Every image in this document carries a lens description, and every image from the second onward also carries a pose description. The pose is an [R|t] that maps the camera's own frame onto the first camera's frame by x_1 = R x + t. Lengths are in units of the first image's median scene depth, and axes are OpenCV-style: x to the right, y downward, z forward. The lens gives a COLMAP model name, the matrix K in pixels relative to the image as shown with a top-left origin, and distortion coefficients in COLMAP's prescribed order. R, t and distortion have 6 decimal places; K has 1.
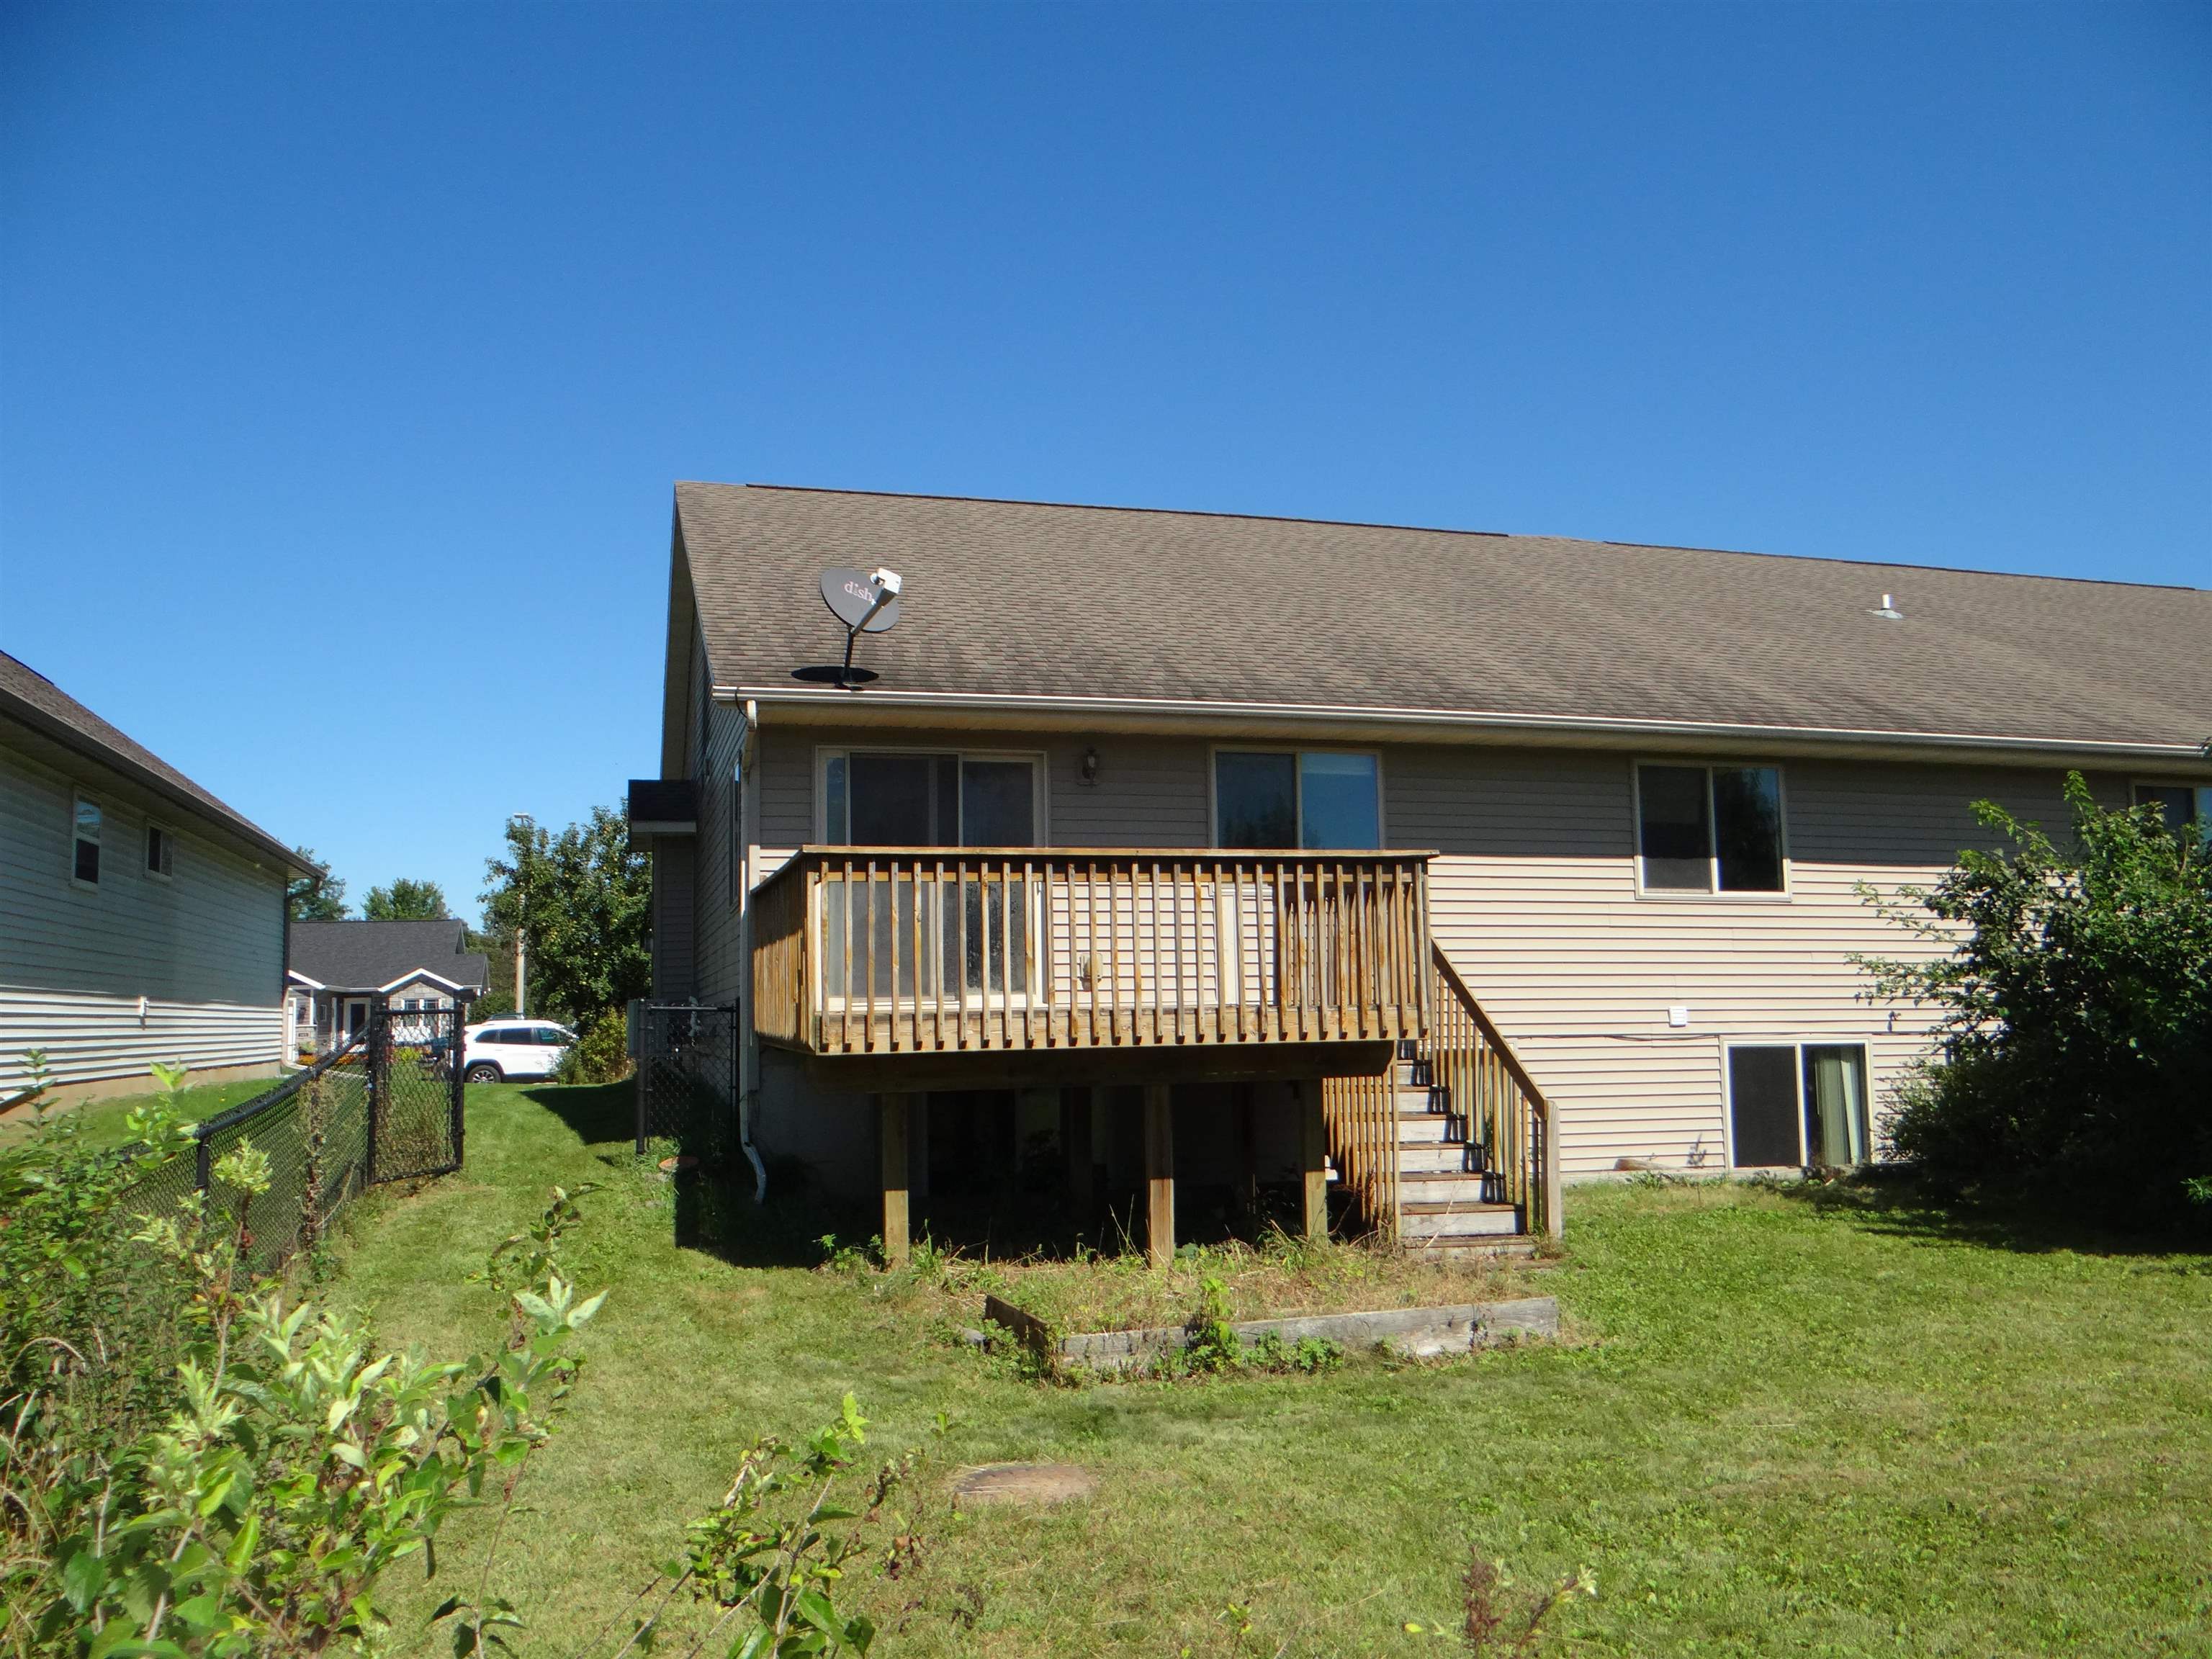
lens RADIAL K [[1734.8, 0, 1103.6], [0, 1734.8, 835.6], [0, 0, 1]] dist [0.017277, -0.009178]
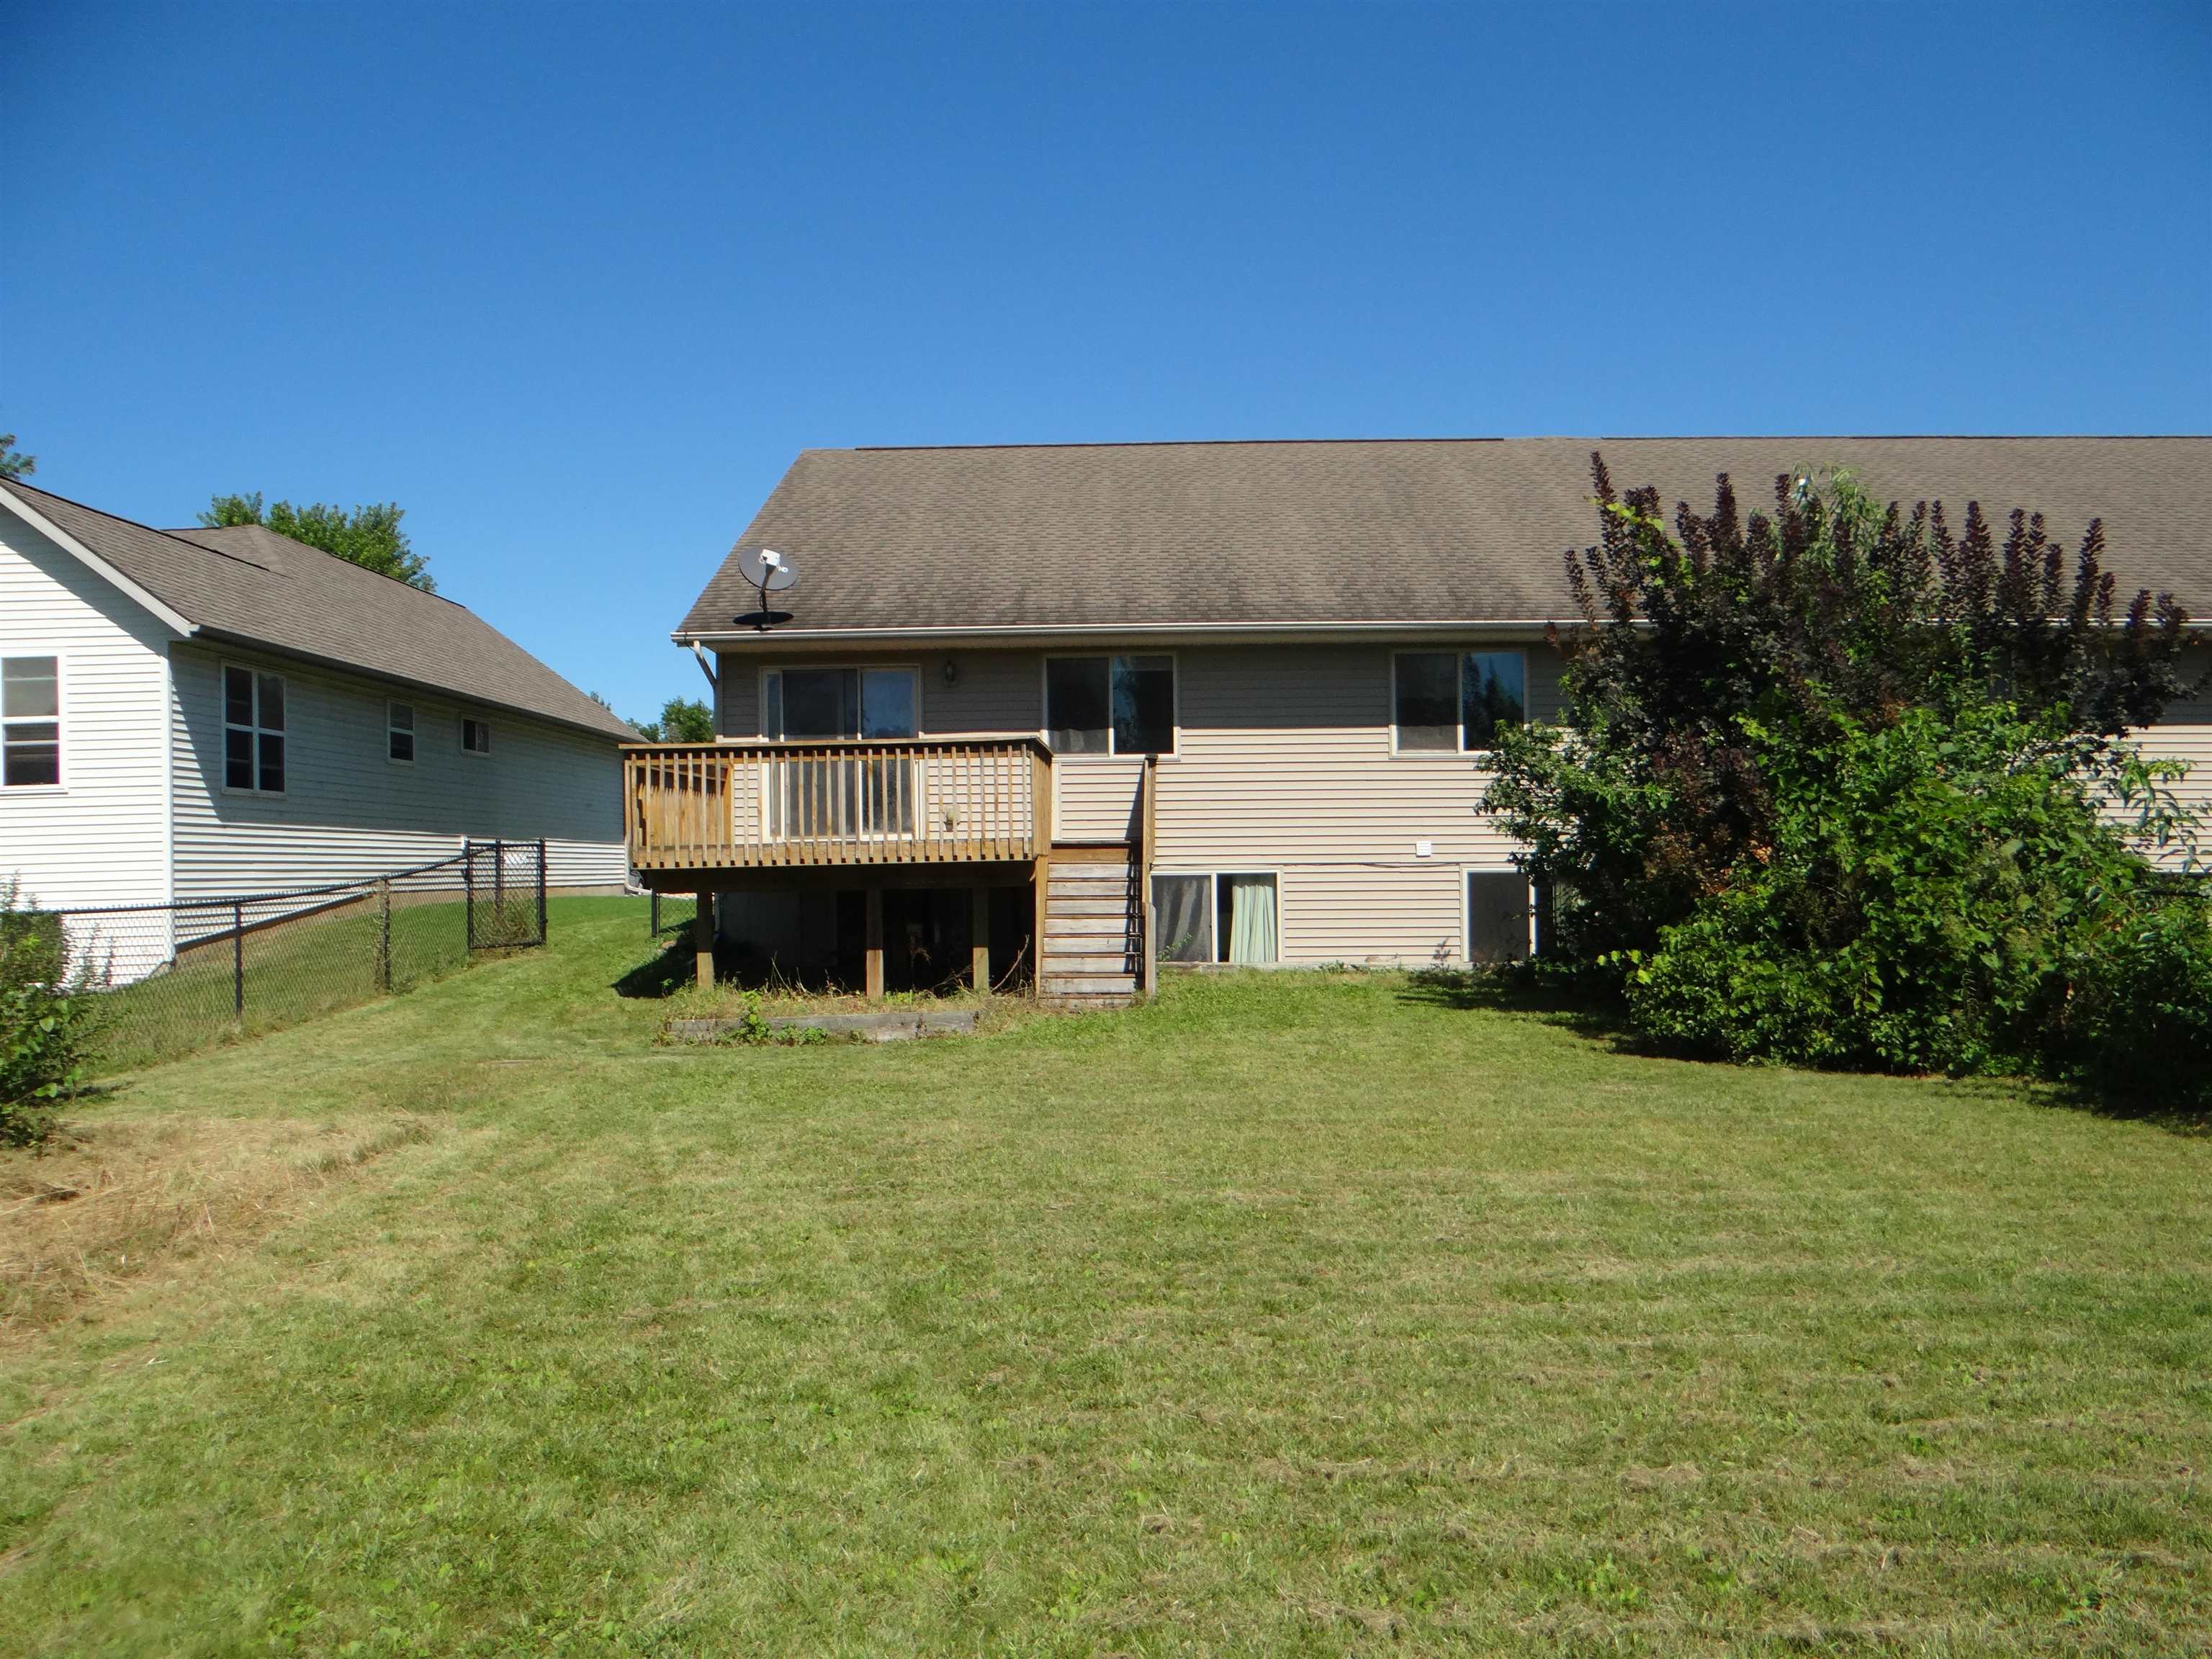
lens RADIAL K [[1734.8, 0, 1103.6], [0, 1734.8, 835.6], [0, 0, 1]] dist [0.017277, -0.009178]
pose [[0.956697, -0.003451, -0.291066, 0.522623], [0.029781, 0.995843, 0.086078, -0.026062], [0.289559, -0.091019, 0.952823, -0.323225]]
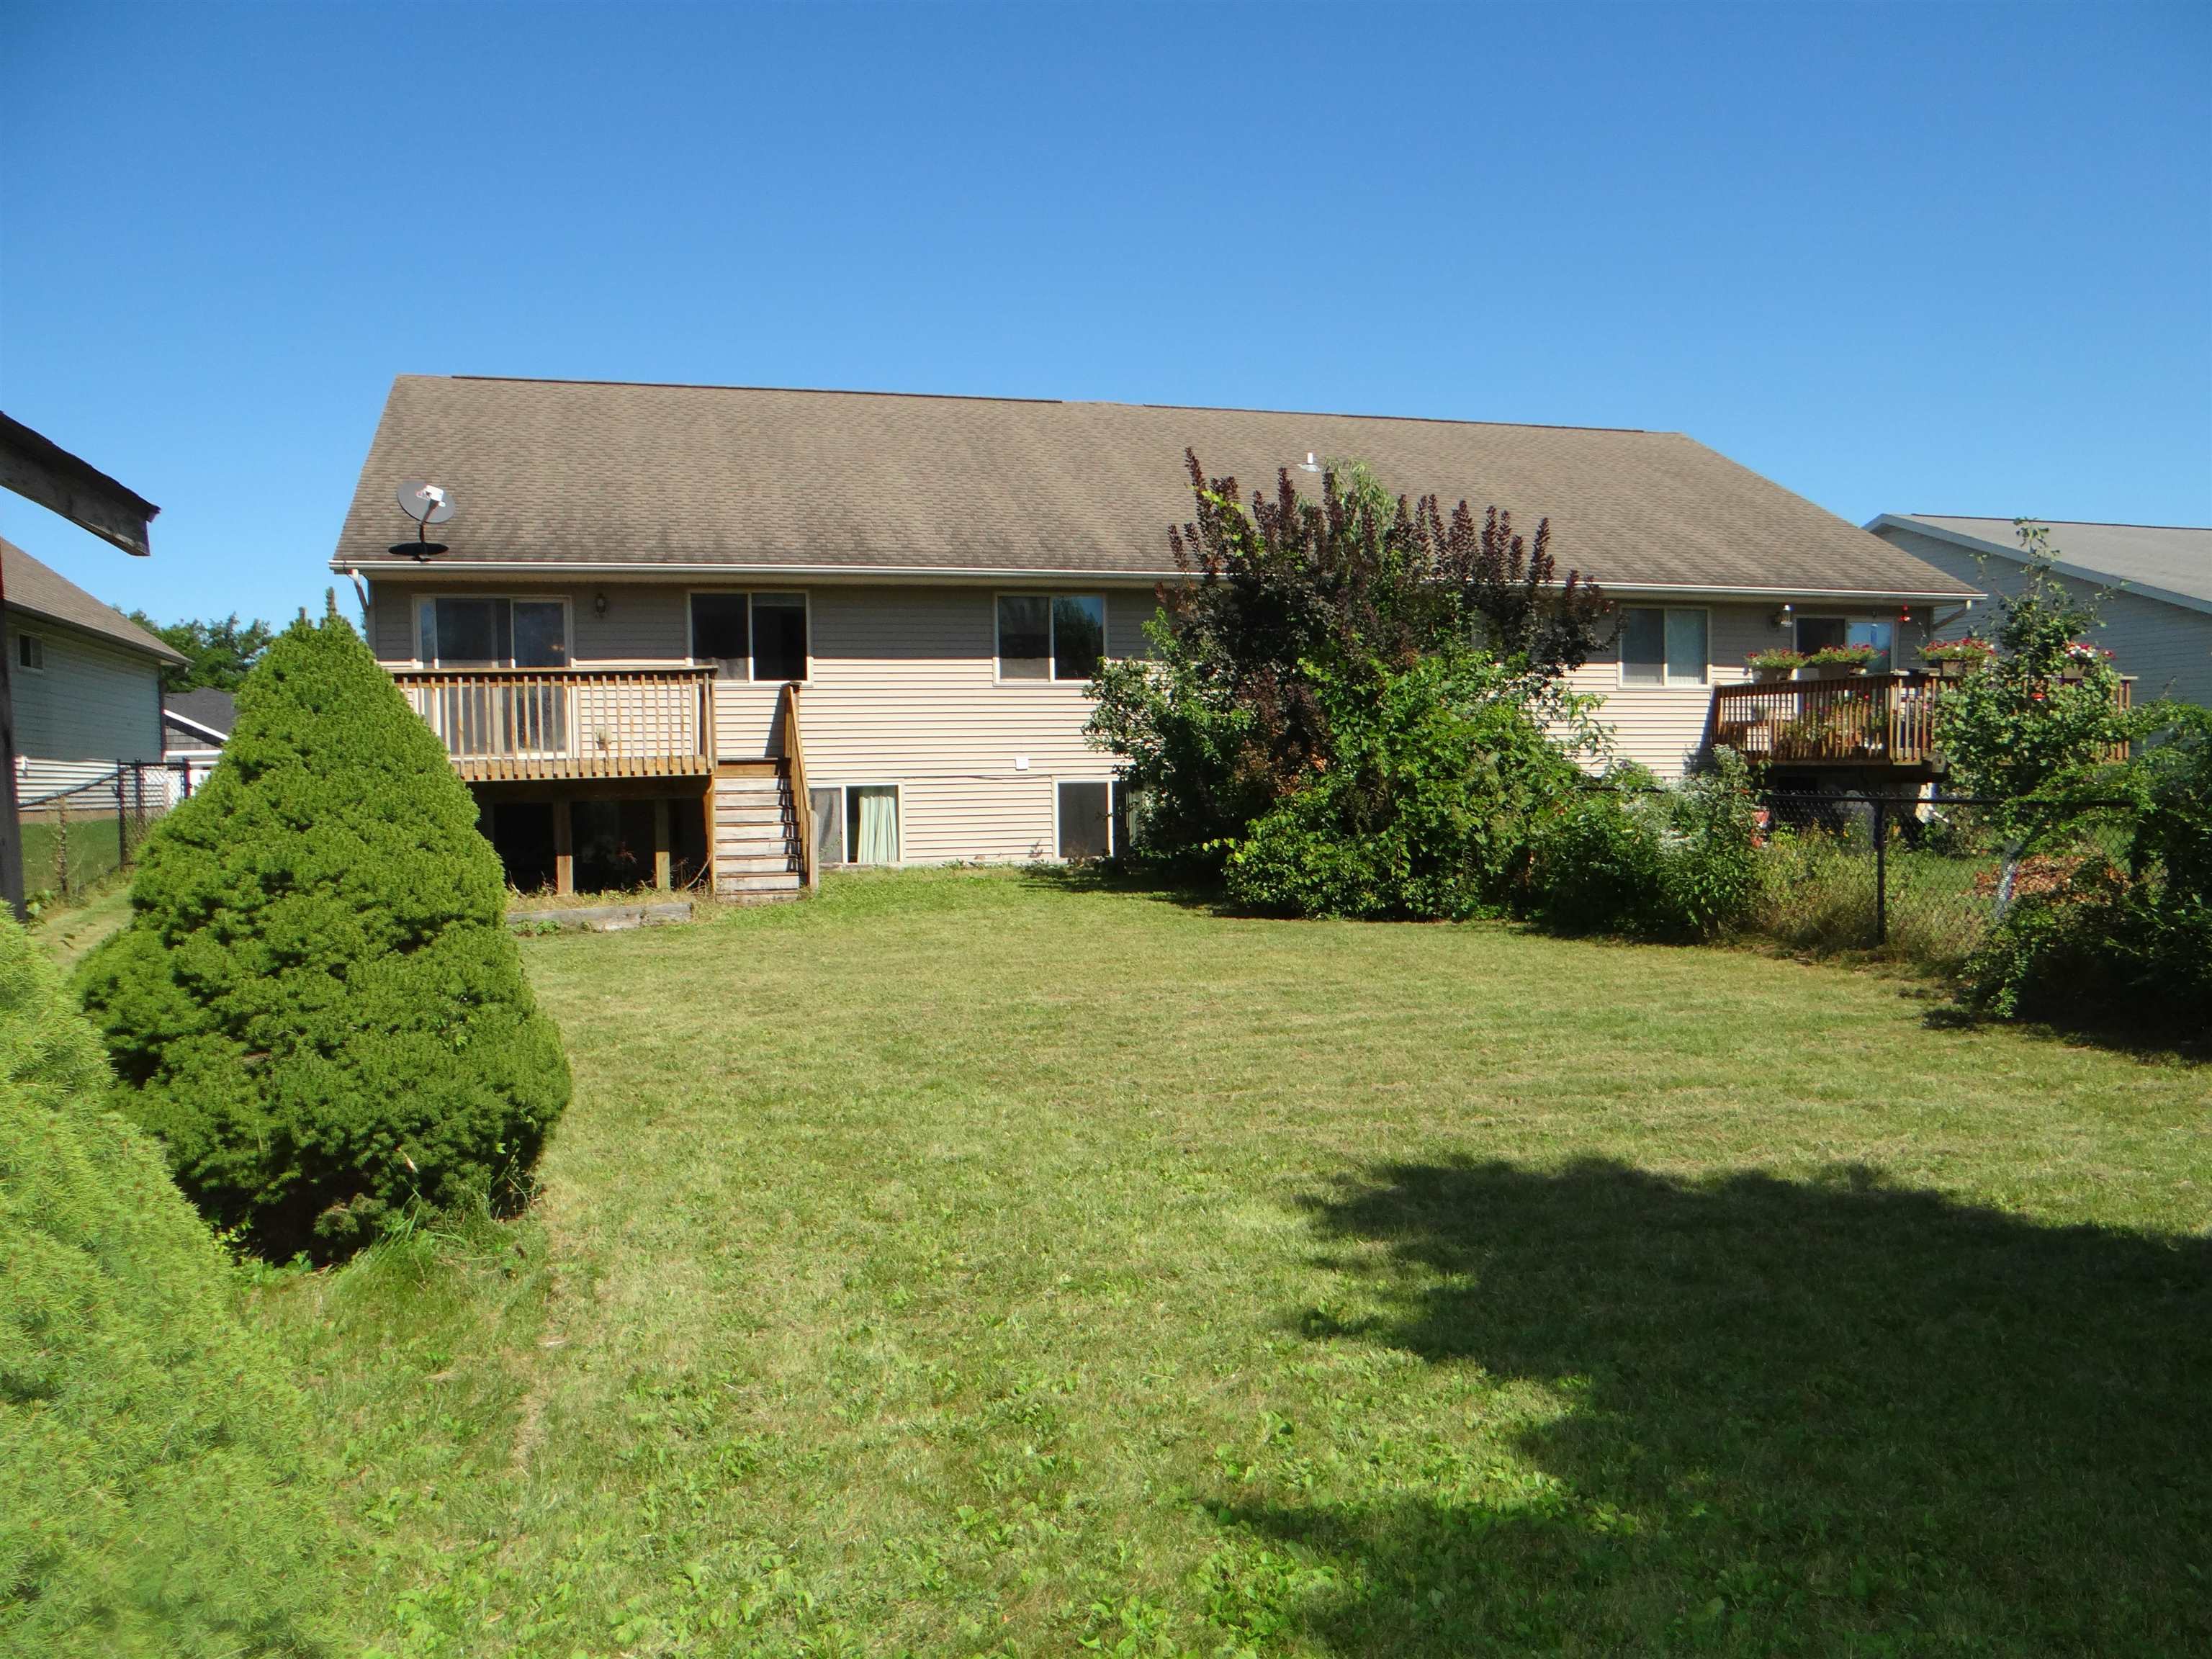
lens RADIAL K [[1751.9, 0, 1070.8], [0, 1751.9, 826.3], [0, 0, 1]] dist [0.048391, -0.002565]
pose [[0.999840, -0.007222, -0.016369, 0.434512], [0.009334, 0.991089, 0.132875, -0.048549], [0.015263, -0.133007, 0.990998, -0.572105]]
